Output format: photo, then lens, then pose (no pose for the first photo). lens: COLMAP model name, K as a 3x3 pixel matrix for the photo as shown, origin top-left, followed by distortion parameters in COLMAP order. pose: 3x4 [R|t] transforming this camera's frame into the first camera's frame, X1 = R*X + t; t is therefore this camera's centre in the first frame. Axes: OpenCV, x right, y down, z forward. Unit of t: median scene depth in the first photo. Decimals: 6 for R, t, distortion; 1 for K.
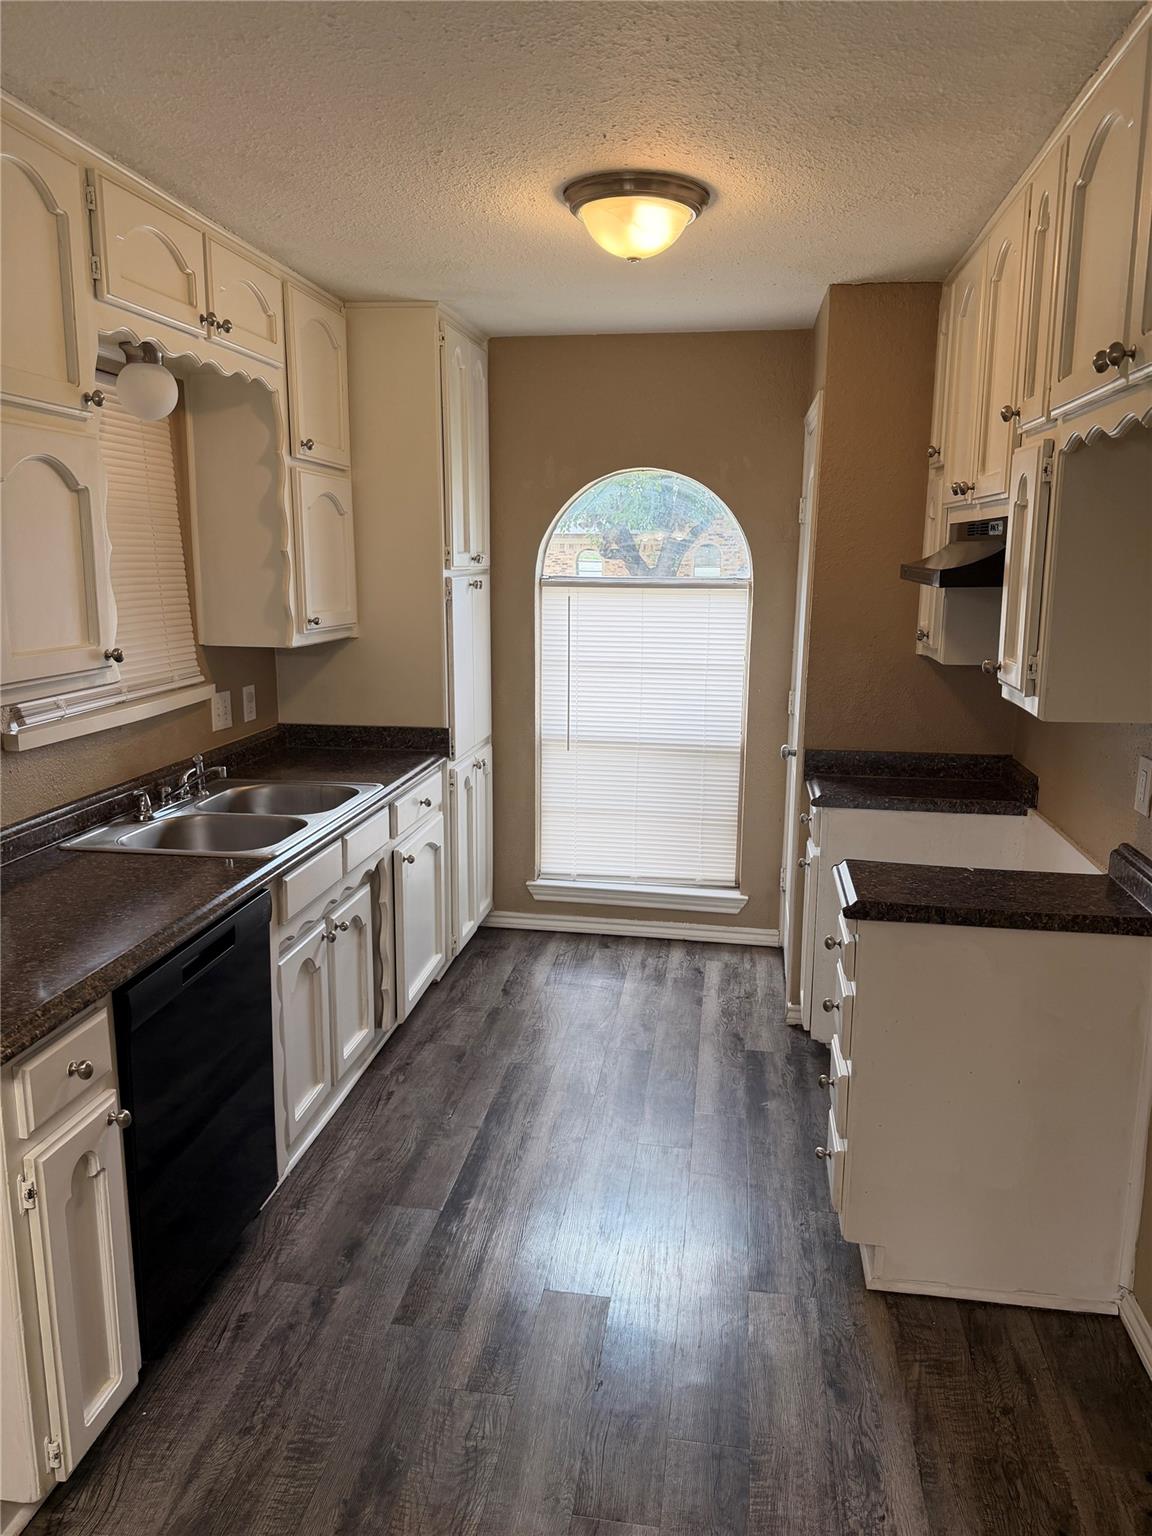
lens RADIAL K [[1073.9, 0, 581.5], [0, 1073.9, 767.5], [0, 0, 1]] dist [0.070875, -0.098166]
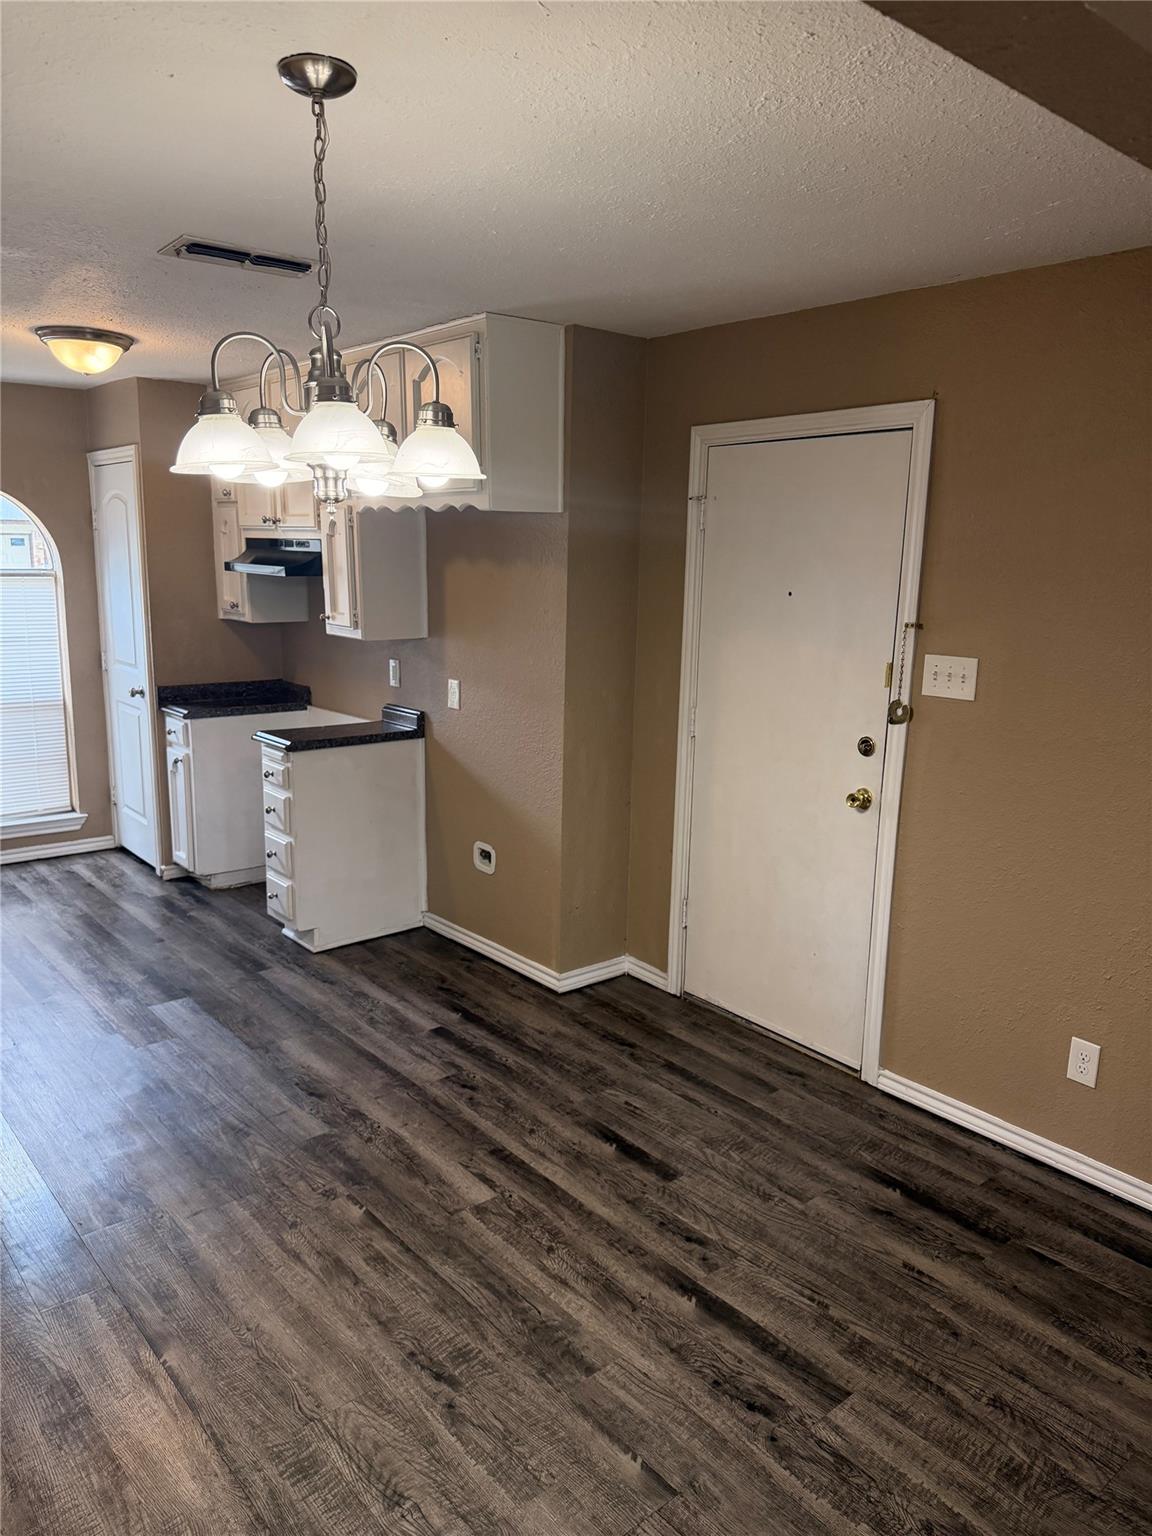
lens RADIAL K [[1087.7, 0, 573.6], [0, 1087.7, 775.7], [0, 0, 1]] dist [0.052972, -0.098065]
pose [[0.664494, -0.147530, 0.732587, -0.596227], [0.133832, 0.987964, 0.077566, 0.071192], [-0.735212, 0.046502, 0.676240, -0.474721]]
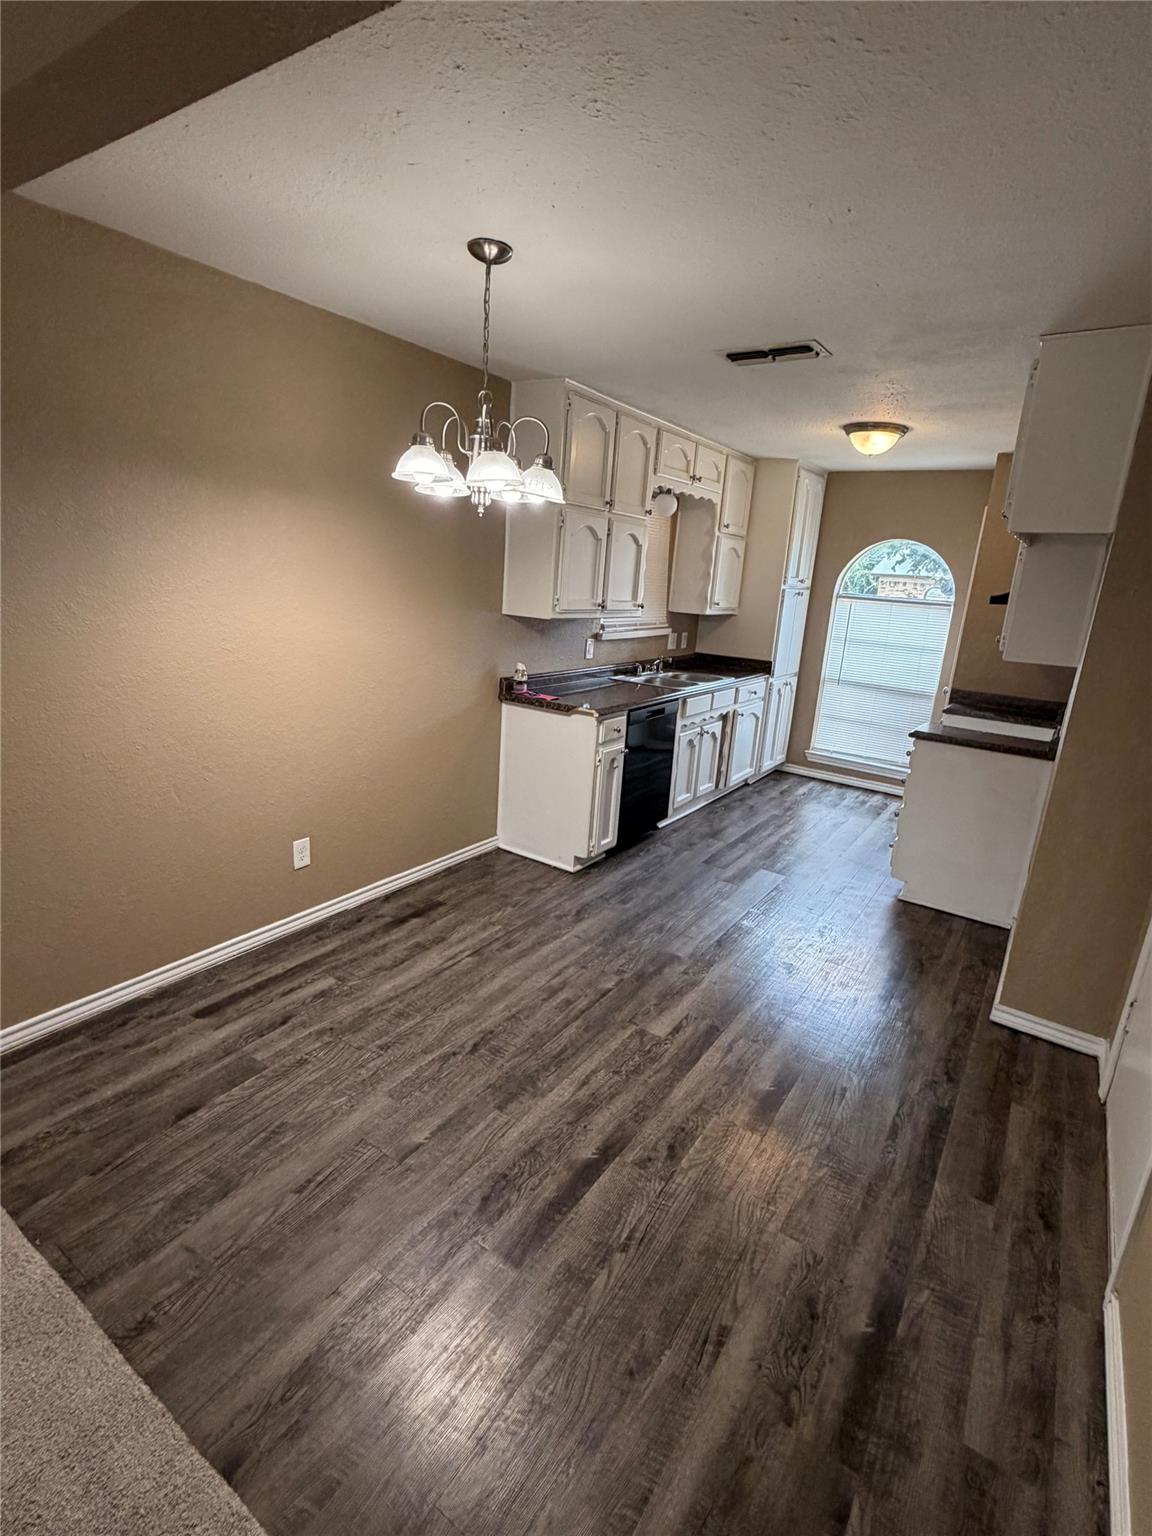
lens RADIAL K [[739.7, 0, 576.0], [0, 739.7, 768.0], [0, 0, 1]] dist [-0.002535, -0.001039]
pose [[0.897328, 0.163815, -0.409838, 0.193305], [-0.142603, 0.986375, 0.082034, 0.128083], [0.417692, -0.015167, 0.908462, -0.583862]]
